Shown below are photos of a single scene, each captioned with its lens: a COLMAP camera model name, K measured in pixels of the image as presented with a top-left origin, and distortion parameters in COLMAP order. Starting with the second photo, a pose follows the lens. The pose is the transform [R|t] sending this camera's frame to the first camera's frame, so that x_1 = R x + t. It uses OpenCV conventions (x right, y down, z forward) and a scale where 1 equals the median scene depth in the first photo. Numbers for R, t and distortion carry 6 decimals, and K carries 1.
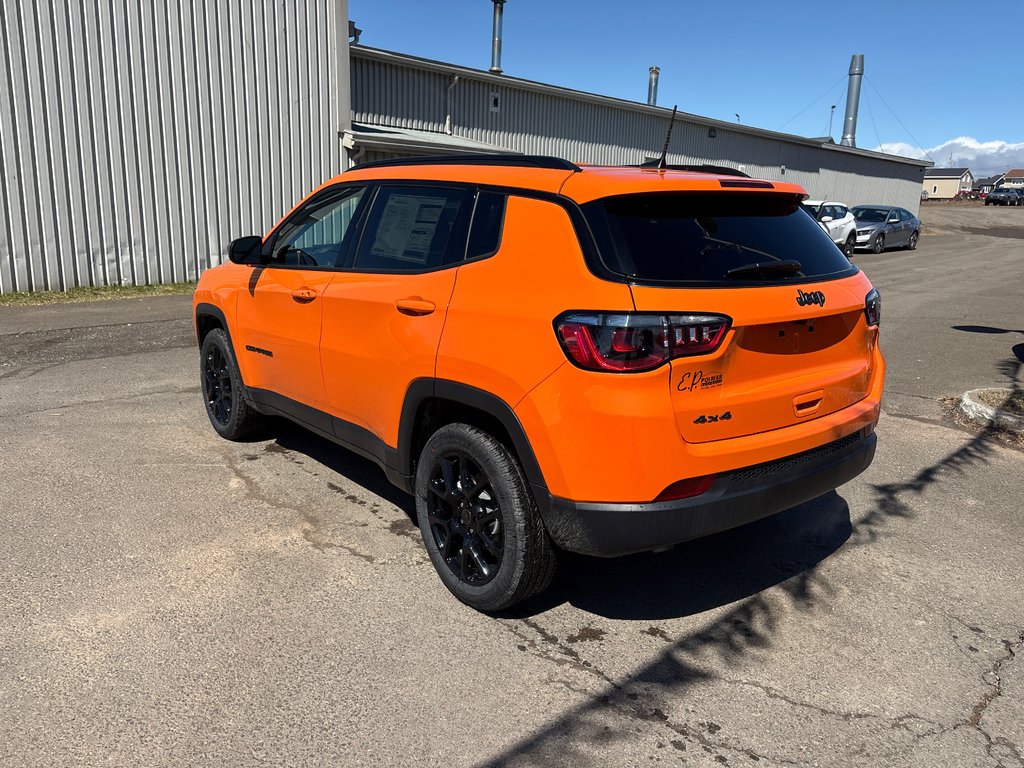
lens RADIAL K [[764.0, 0, 512.0], [0, 764.0, 384.0], [0, 0, 1]] dist [0.022600, -0.001816]
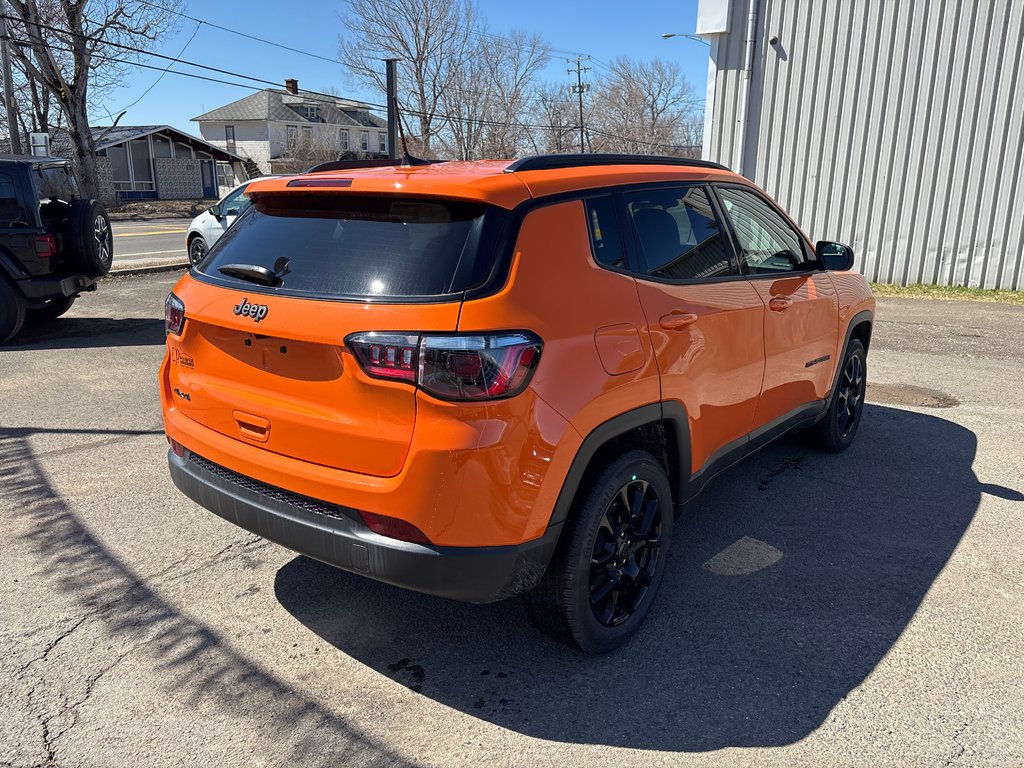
lens RADIAL K [[764.0, 0, 512.0], [0, 764.0, 384.0], [0, 0, 1]] dist [0.022600, -0.001816]
pose [[0.225847, 0.222789, -0.948345, 0.820849], [-0.219362, 0.960126, 0.173315, -0.155169], [0.949143, 0.168888, 0.265713, 0.660406]]
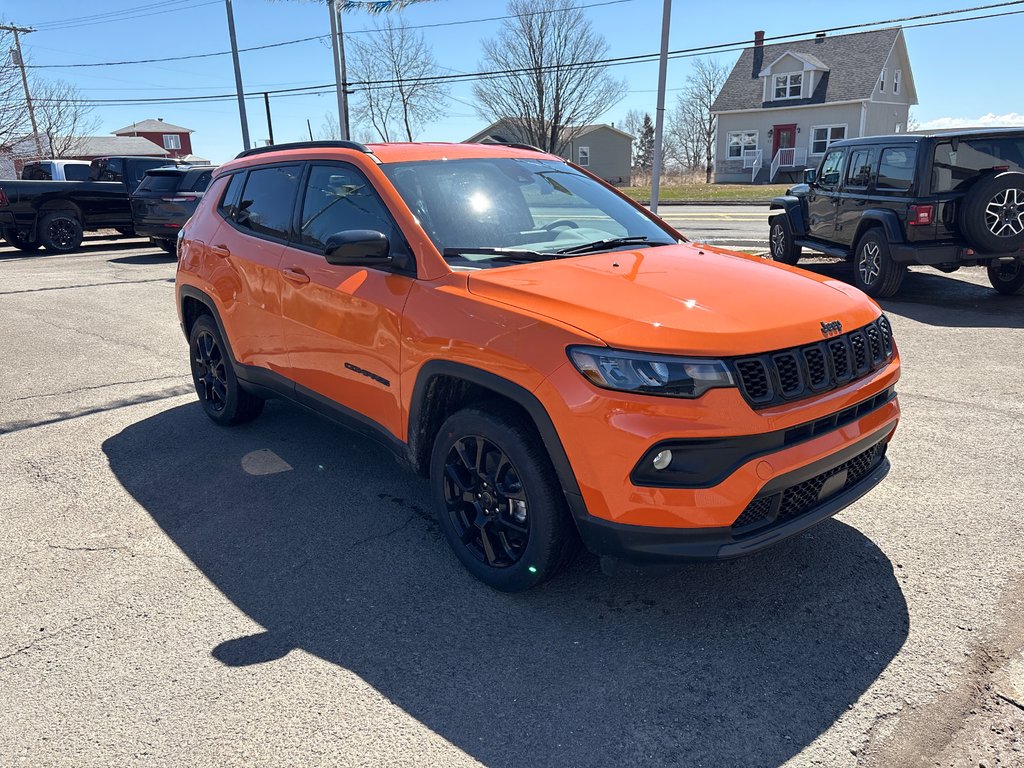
lens RADIAL K [[785.2, 0, 512.0], [0, 785.2, 384.0], [0, 0, 1]] dist [0.022206, 0.000122]
pose [[-0.999229, 0.005827, -0.038829, -0.110538], [-0.013299, 0.880239, 0.474345, -0.473388], [0.036942, 0.474495, -0.879482, 1.979848]]
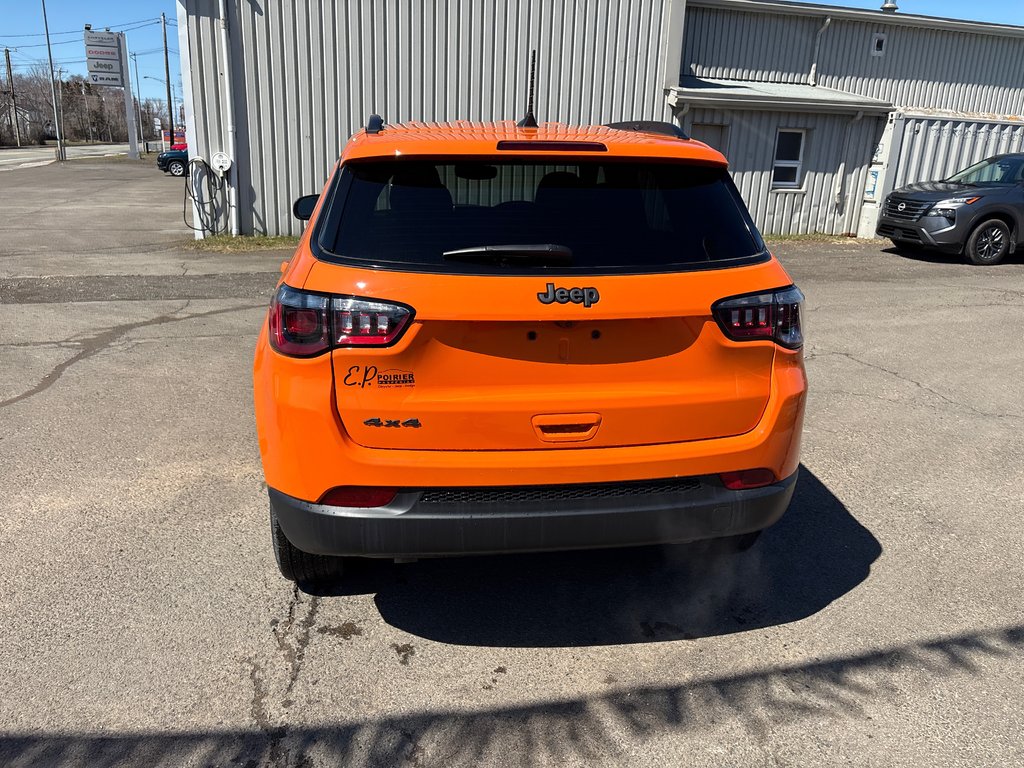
lens RADIAL K [[759.8, 0, 522.6], [0, 759.8, 378.2], [0, 0, 1]] dist [0.070610, -0.086206]
pose [[0.865081, 0.141653, -0.481217, 0.452873], [-0.120853, 0.989898, 0.074134, -0.049182], [0.486857, -0.005976, 0.873461, 0.184902]]
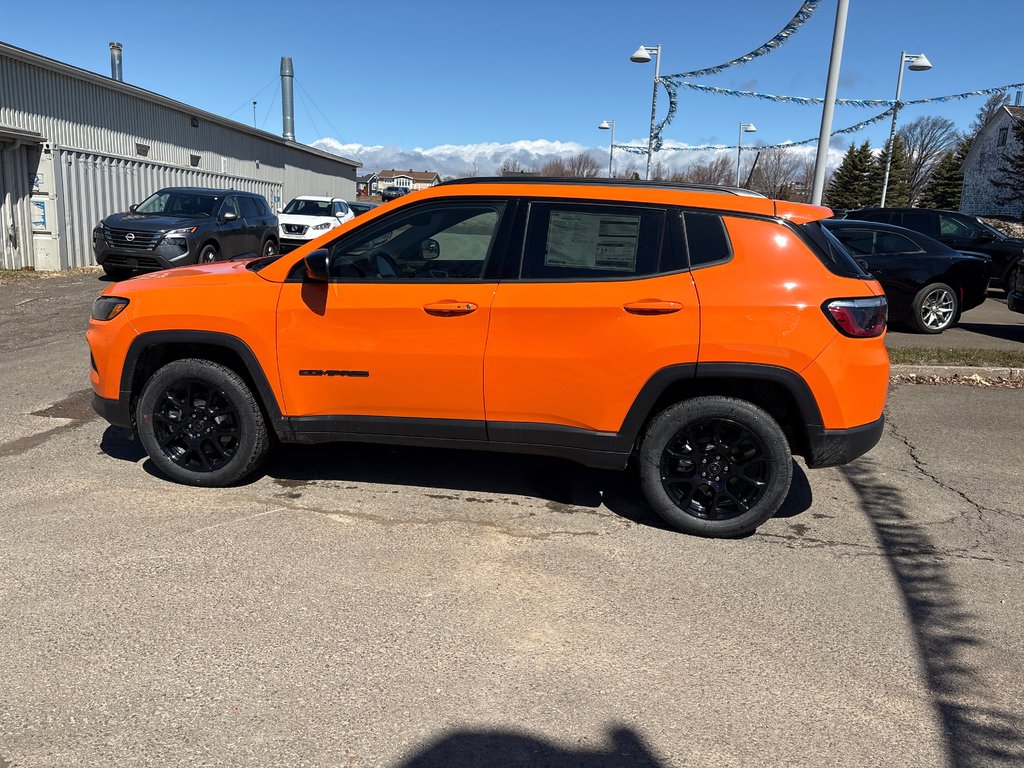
lens RADIAL K [[751.9, 0, 512.0], [0, 751.9, 384.0], [0, 0, 1]] dist [0.037969, -0.004449]
pose [[0.762476, -0.138246, 0.632074, -0.745160], [0.129805, 0.989729, 0.059887, -0.057554], [-0.633861, 0.036384, 0.772590, 0.160691]]
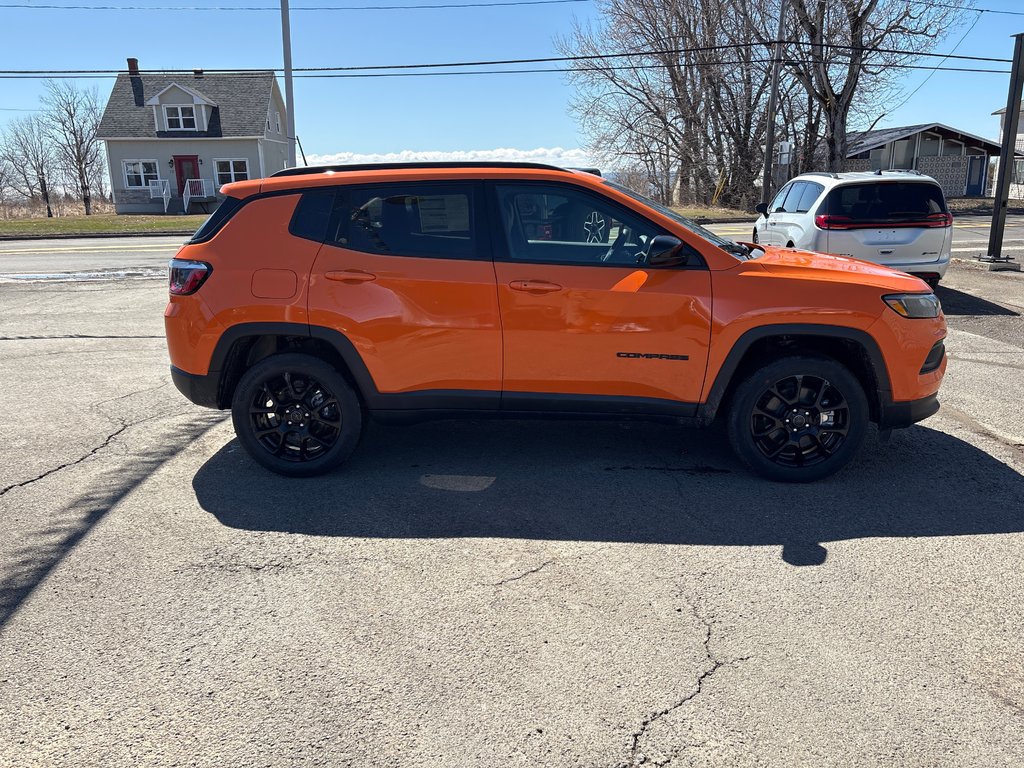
lens RADIAL K [[765.8, 0, 524.5], [0, 765.8, 382.5], [0, 0, 1]] dist [0.092788, -0.095906]
pose [[-0.663084, 0.166290, -0.729840, 0.804699], [-0.171535, 0.915310, 0.364394, -0.389081], [0.728626, 0.366817, -0.578403, 1.709139]]
